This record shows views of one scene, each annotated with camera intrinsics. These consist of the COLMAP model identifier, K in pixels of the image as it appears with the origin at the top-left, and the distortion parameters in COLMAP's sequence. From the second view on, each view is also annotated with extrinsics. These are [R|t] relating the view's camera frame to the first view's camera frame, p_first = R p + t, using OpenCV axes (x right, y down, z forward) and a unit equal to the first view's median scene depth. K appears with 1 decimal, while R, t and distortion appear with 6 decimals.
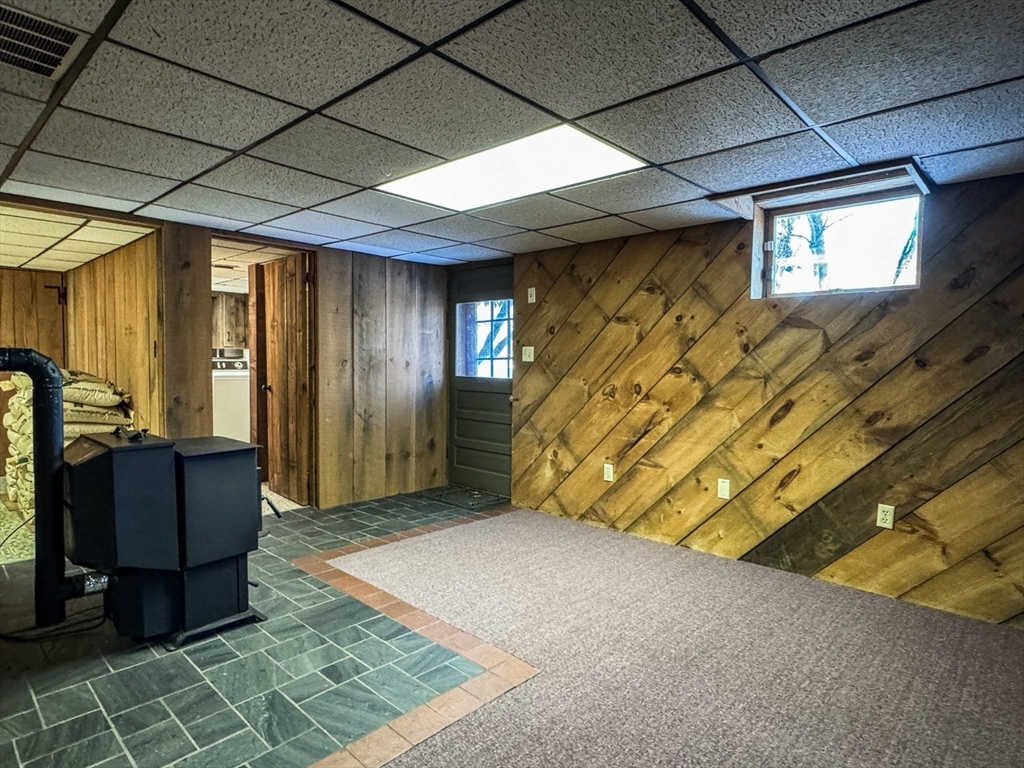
lens RADIAL K [[582.5, 0, 515.7], [0, 582.5, 388.3], [0, 0, 1]] dist [0.002886, 0.002244]
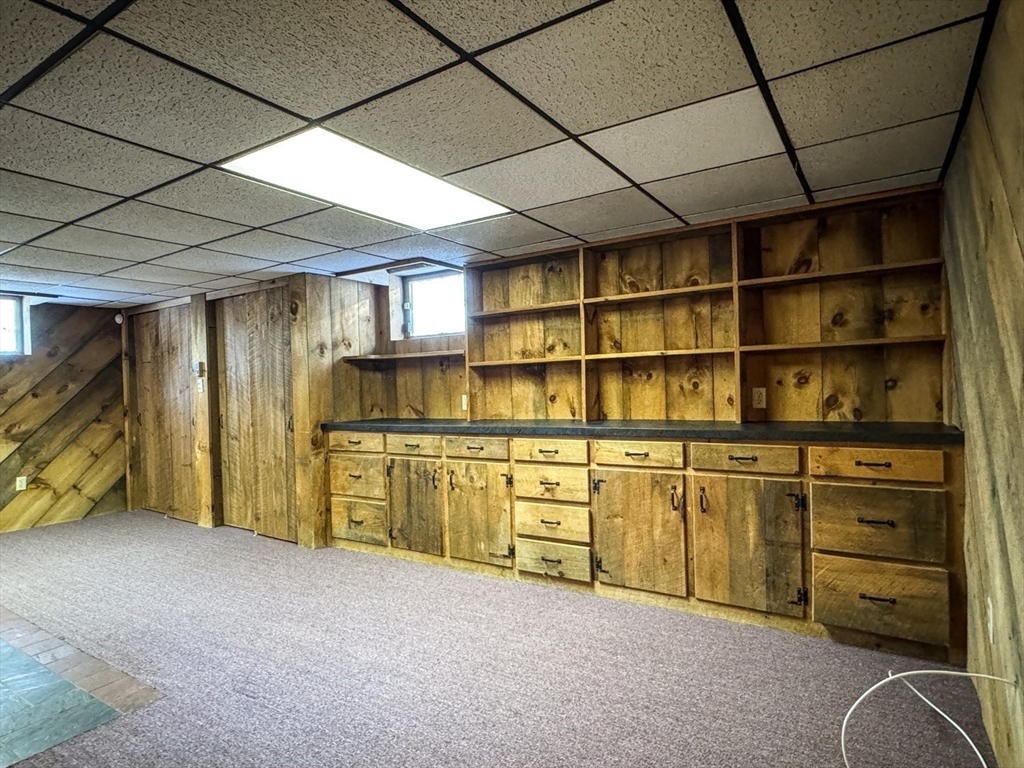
lens RADIAL K [[582.5, 0, 513.1], [0, 582.5, 387.5], [0, 0, 1]] dist [0.002886, 0.002244]
pose [[-0.165343, -0.014251, 0.986133, -1.453470], [0.075539, 0.996775, 0.027070, -0.003100], [-0.983339, 0.078968, -0.163733, -0.199960]]
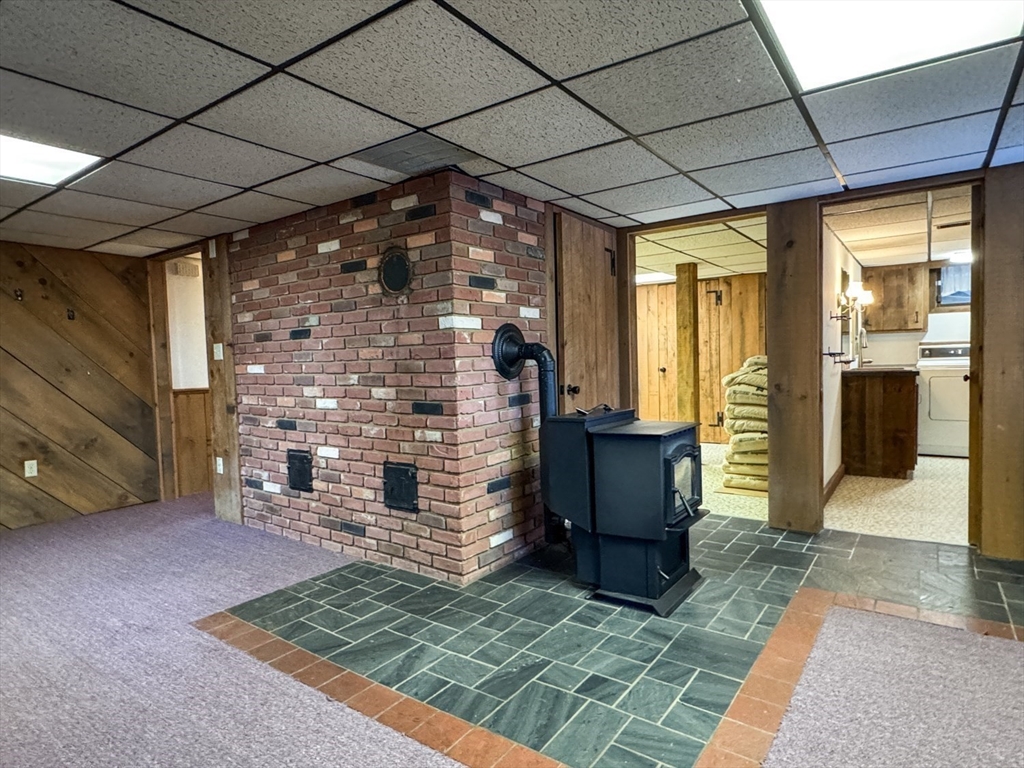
lens RADIAL K [[582.5, 0, 506.1], [0, 582.5, 386.9], [0, 0, 1]] dist [0.002886, 0.002244]
pose [[0.120727, 0.034440, -0.992088, 0.455425], [-0.018248, 0.999306, 0.032470, -0.004375], [0.992518, 0.014183, 0.121272, 0.603359]]
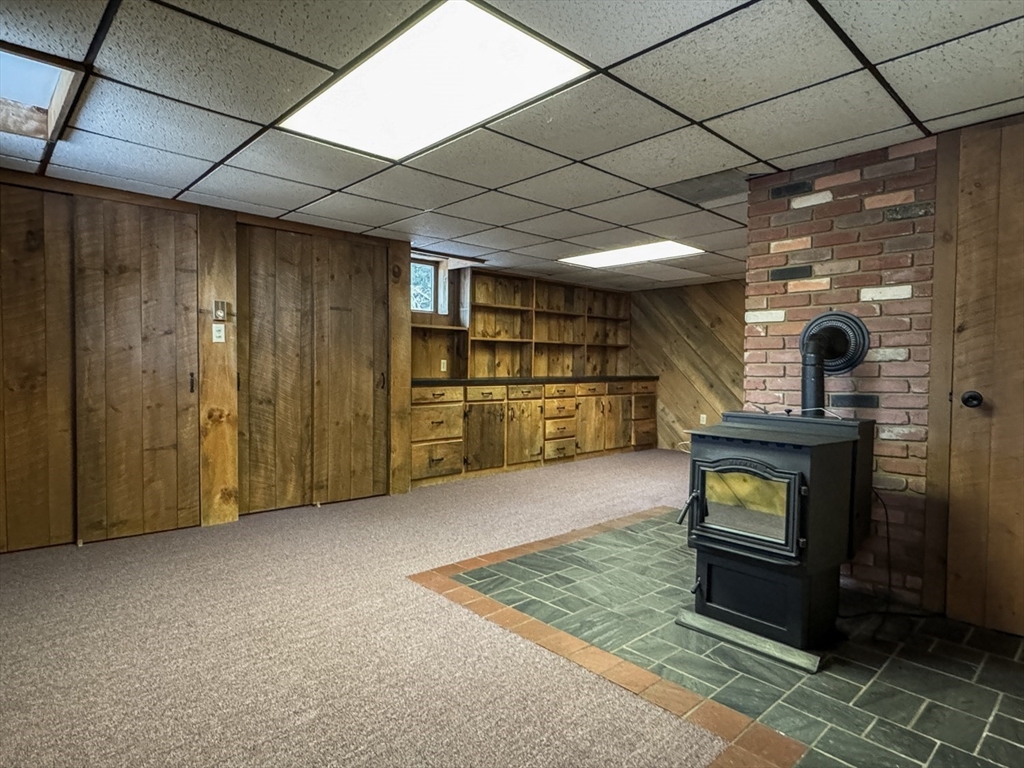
lens RADIAL K [[582.5, 0, 513.3], [0, 582.5, 385.1], [0, 0, 1]] dist [0.002886, 0.002244]
pose [[-0.997547, -0.024020, 0.065750, -0.221639], [-0.018554, 0.996417, 0.082511, -0.038888], [-0.067496, 0.081089, -0.994419, 1.829913]]
